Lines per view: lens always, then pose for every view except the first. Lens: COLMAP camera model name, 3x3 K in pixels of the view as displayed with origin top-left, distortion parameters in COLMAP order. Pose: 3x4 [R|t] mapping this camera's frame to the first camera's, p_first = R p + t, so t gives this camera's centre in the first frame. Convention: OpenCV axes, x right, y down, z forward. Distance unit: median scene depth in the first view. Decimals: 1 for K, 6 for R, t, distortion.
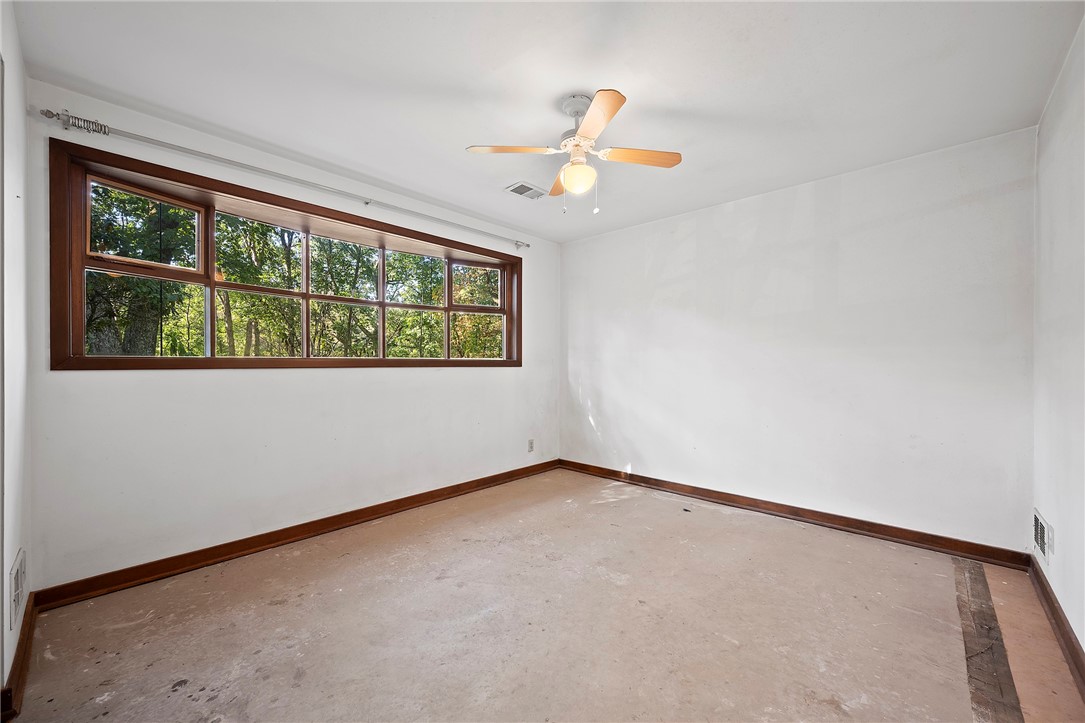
lens RADIAL K [[424.0, 0, 543.6], [0, 424.0, 364.1], [0, 0, 1]] dist [0.001113, -0.000402]
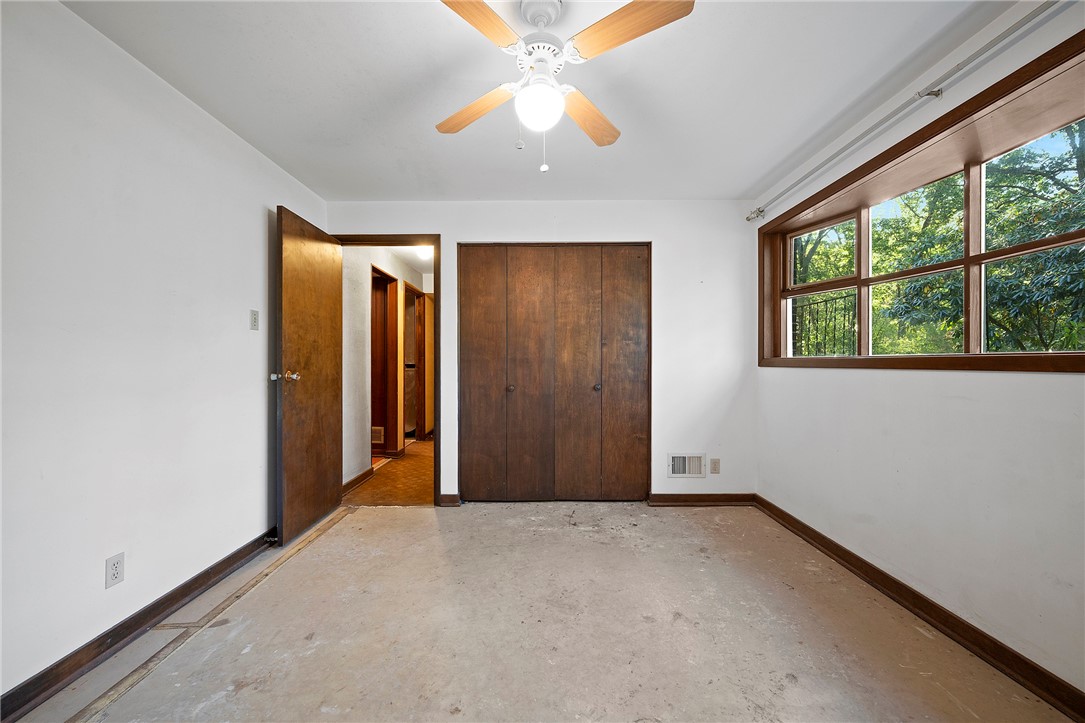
lens RADIAL K [[424.0, 0, 543.1], [0, 424.0, 361.2], [0, 0, 1]] dist [0.001113, -0.000402]
pose [[-0.730607, 0.000370, -0.682798, 0.627078], [0.001064, 0.999999, -0.000597, -0.007477], [0.682797, -0.001162, -0.730607, 1.679979]]
